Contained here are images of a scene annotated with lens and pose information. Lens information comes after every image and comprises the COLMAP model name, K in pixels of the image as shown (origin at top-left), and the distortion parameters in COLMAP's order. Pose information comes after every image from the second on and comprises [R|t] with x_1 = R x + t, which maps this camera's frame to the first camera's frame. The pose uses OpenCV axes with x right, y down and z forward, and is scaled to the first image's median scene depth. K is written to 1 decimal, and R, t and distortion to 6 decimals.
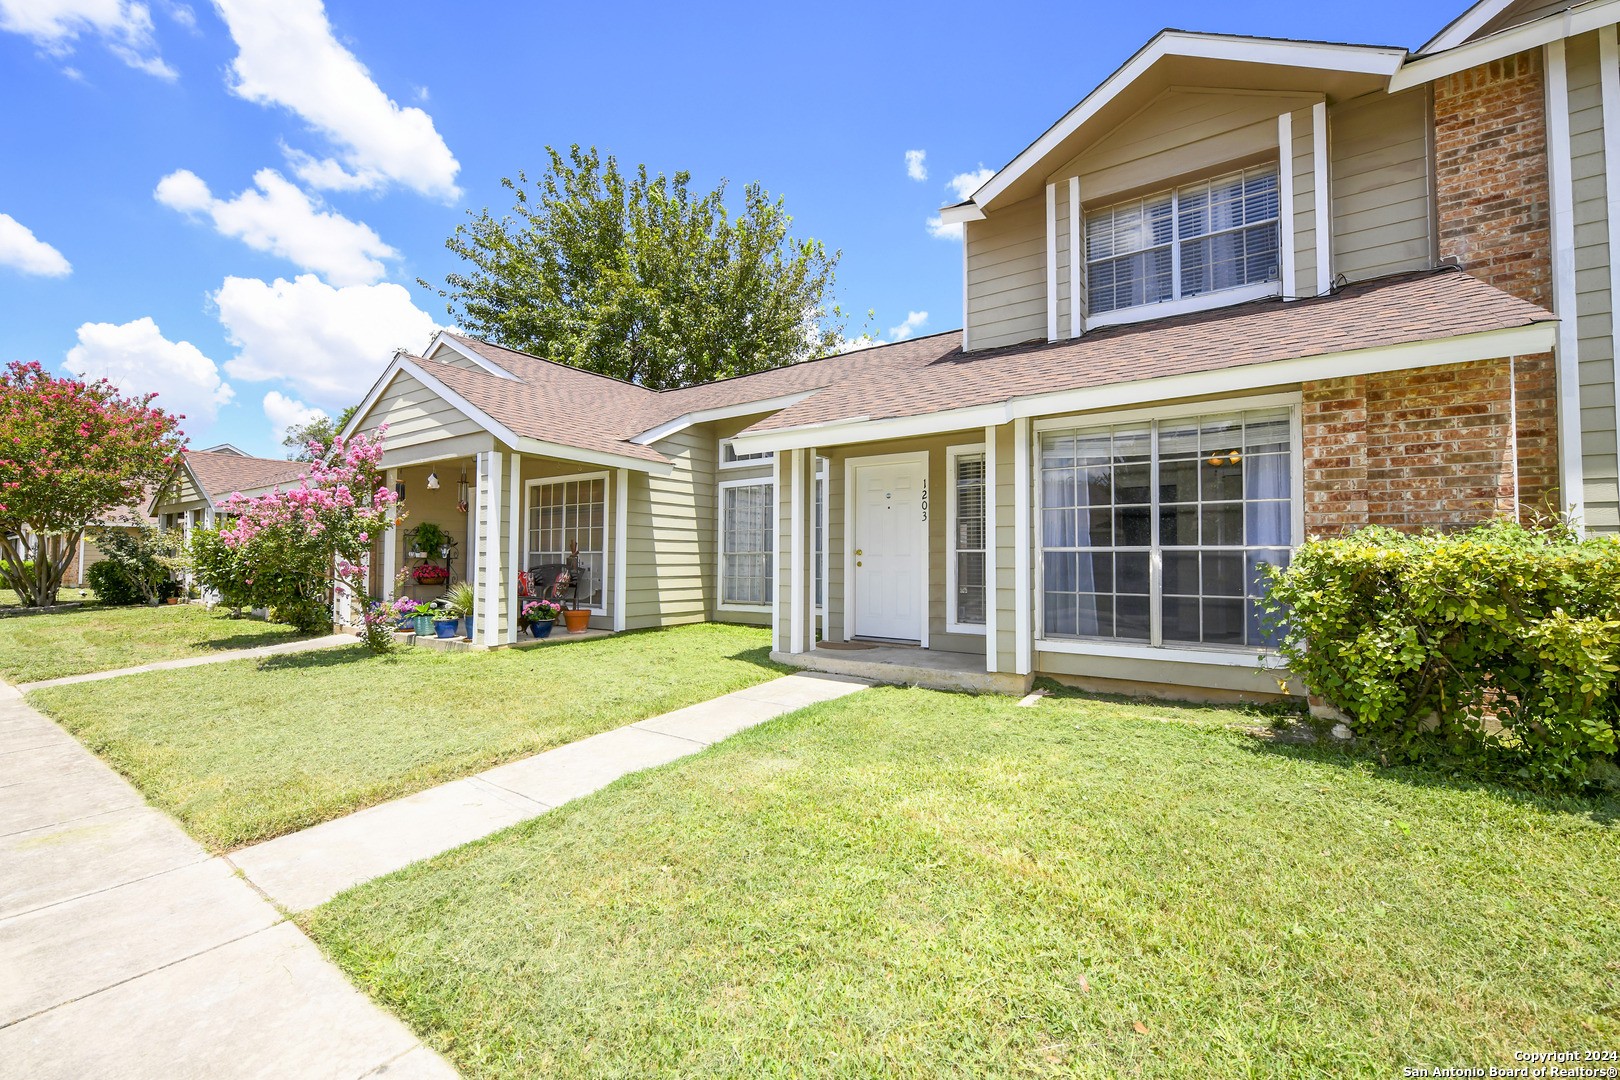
lens RADIAL K [[662.4, 0, 808.0], [0, 662.4, 539.9], [0, 0, 1]] dist [-0.002358, -0.000719]
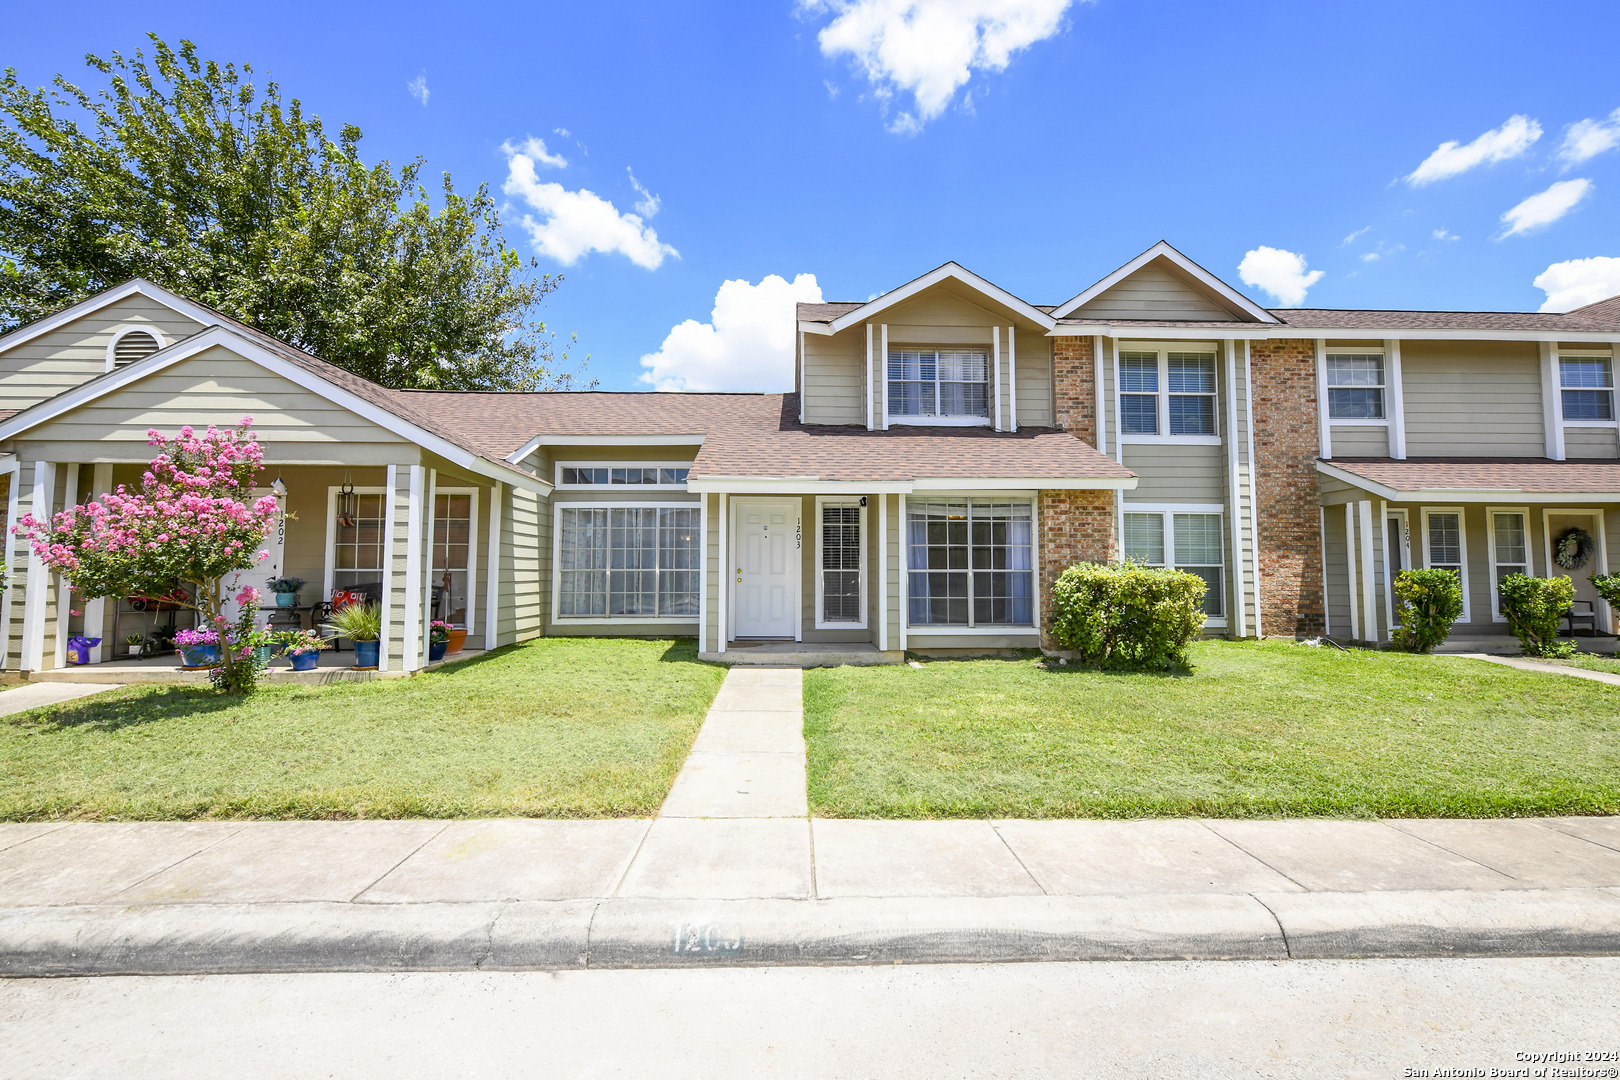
lens RADIAL K [[643.5, 0, 808.7], [0, 643.5, 536.0], [0, 0, 1]] dist [-0.002856, -0.000209]
pose [[0.804572, 0.031032, 0.593044, -0.740669], [-0.017104, 0.999430, -0.029093, -0.019693], [-0.593609, 0.013264, 0.804644, -0.098844]]
